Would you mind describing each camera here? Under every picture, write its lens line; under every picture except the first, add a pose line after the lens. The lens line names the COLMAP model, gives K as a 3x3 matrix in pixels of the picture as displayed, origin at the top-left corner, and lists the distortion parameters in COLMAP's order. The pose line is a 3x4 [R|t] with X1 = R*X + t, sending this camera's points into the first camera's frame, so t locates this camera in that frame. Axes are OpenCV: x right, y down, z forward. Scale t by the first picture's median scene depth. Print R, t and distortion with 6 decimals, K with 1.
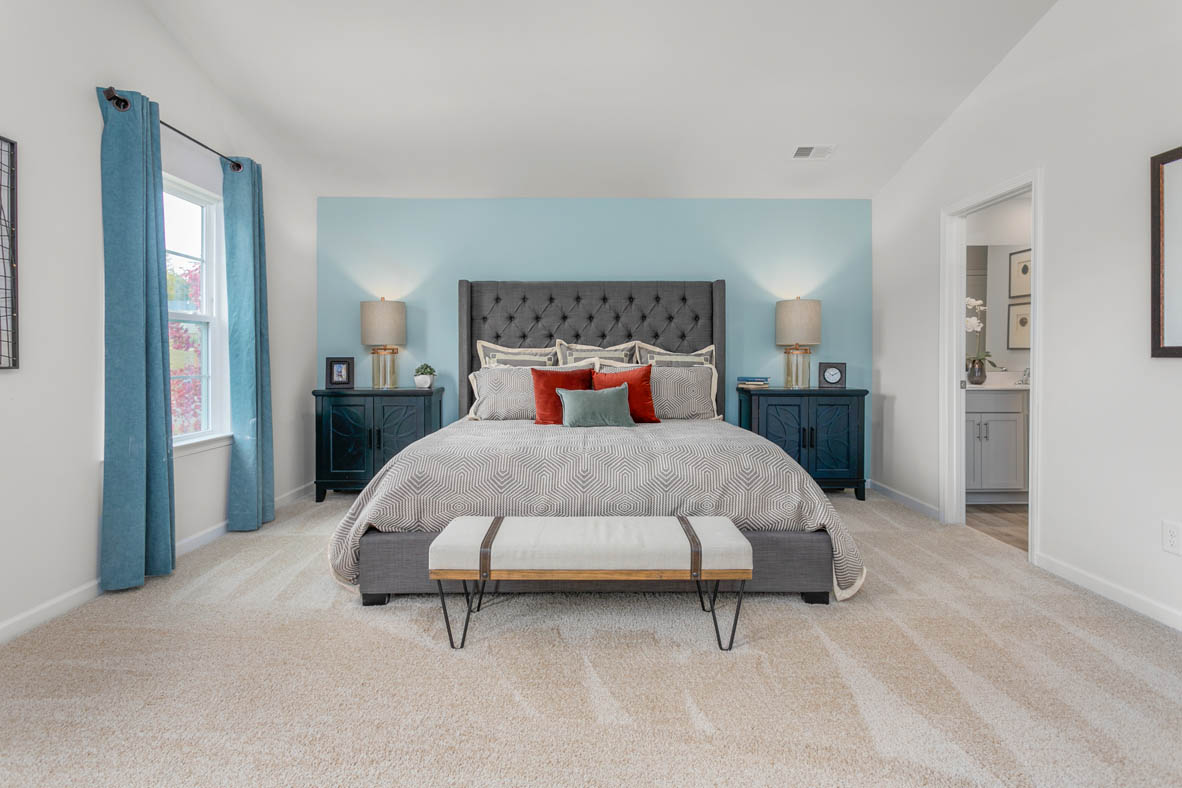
lens RADIAL K [[572.5, 0, 588.6], [0, 572.5, 361.4], [0, 0, 1]] dist [0.001918, 0.000763]
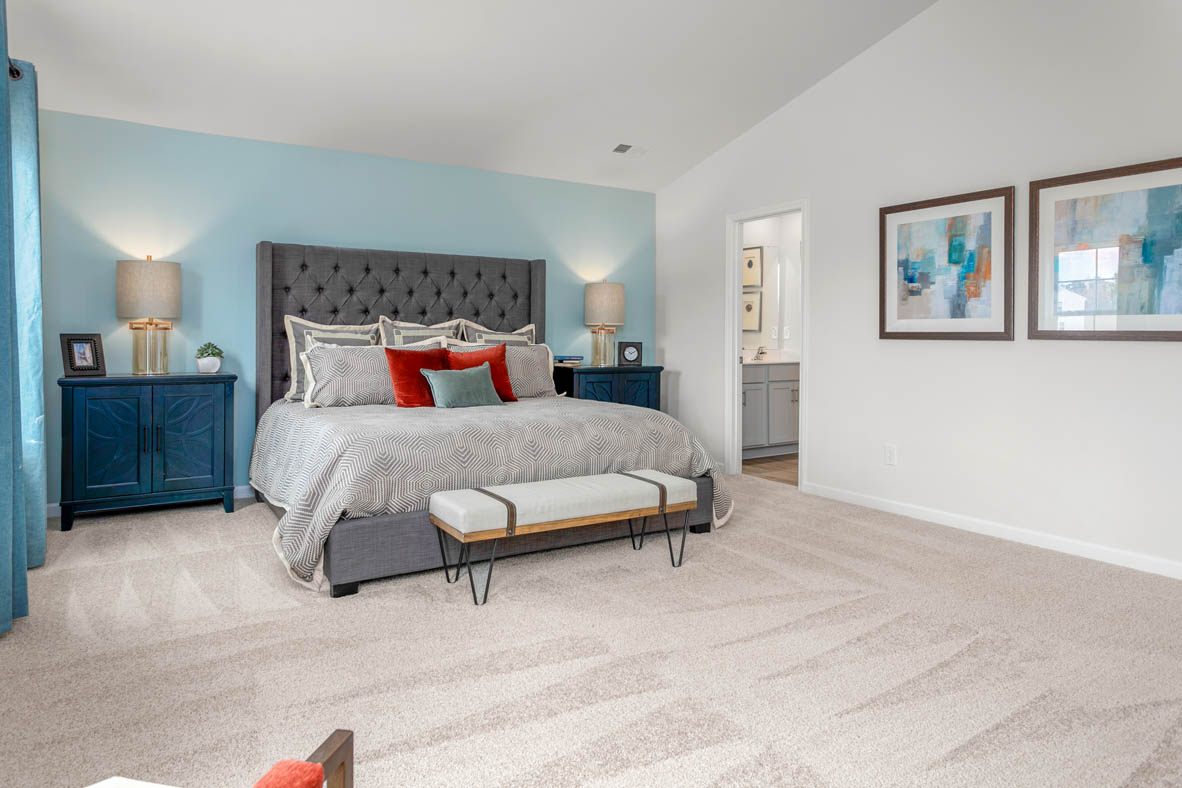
lens RADIAL K [[734.1, 0, 572.0], [0, 734.1, 339.7], [0, 0, 1]] dist [-0.001472, 0.001563]
pose [[0.860222, 0.003446, 0.509907, -0.411470], [-0.003143, 0.999994, -0.001456, -0.000085], [-0.509909, -0.000350, 0.860228, -0.148973]]
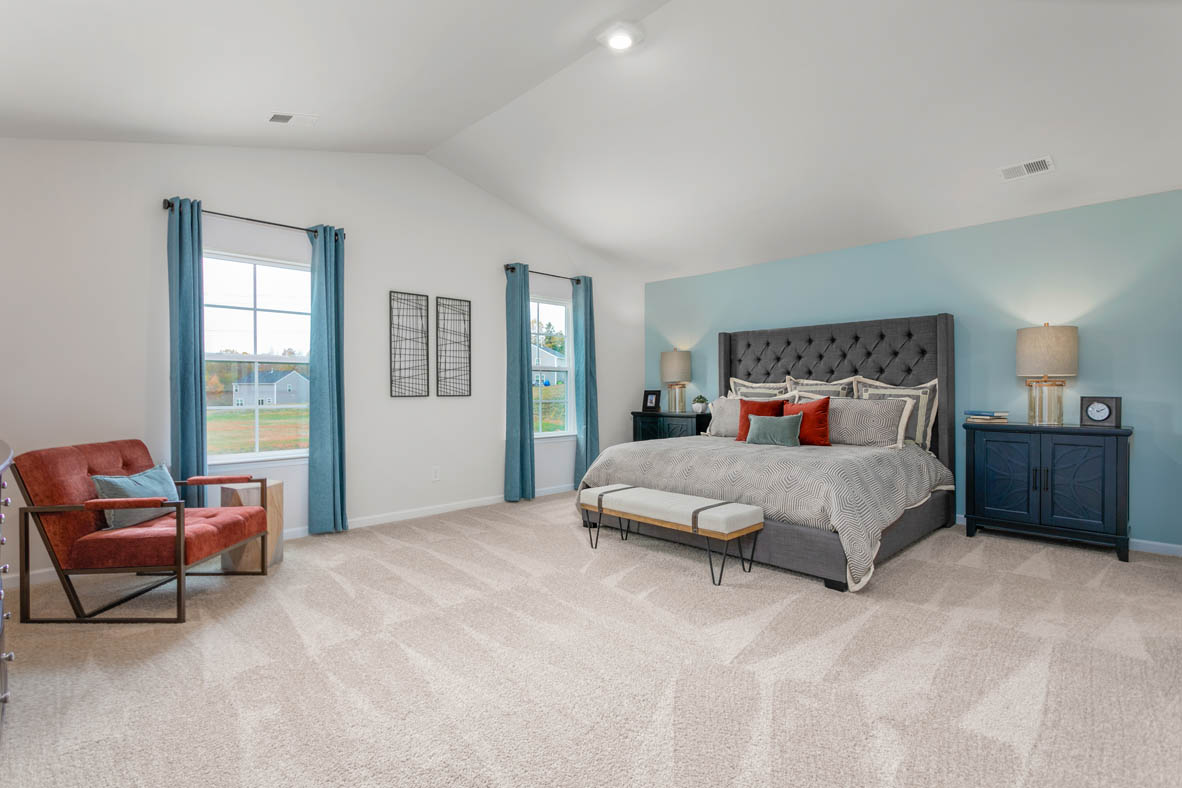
lens RADIAL K [[559.0, 0, 589.4], [0, 559.0, 391.0], [0, 0, 1]] dist [0.001530, 0.000572]
pose [[0.694086, 0.001561, -0.719891, 0.548872], [-0.004458, 0.999988, -0.002130, -0.002089], [0.719879, 0.004688, 0.694084, -0.136971]]
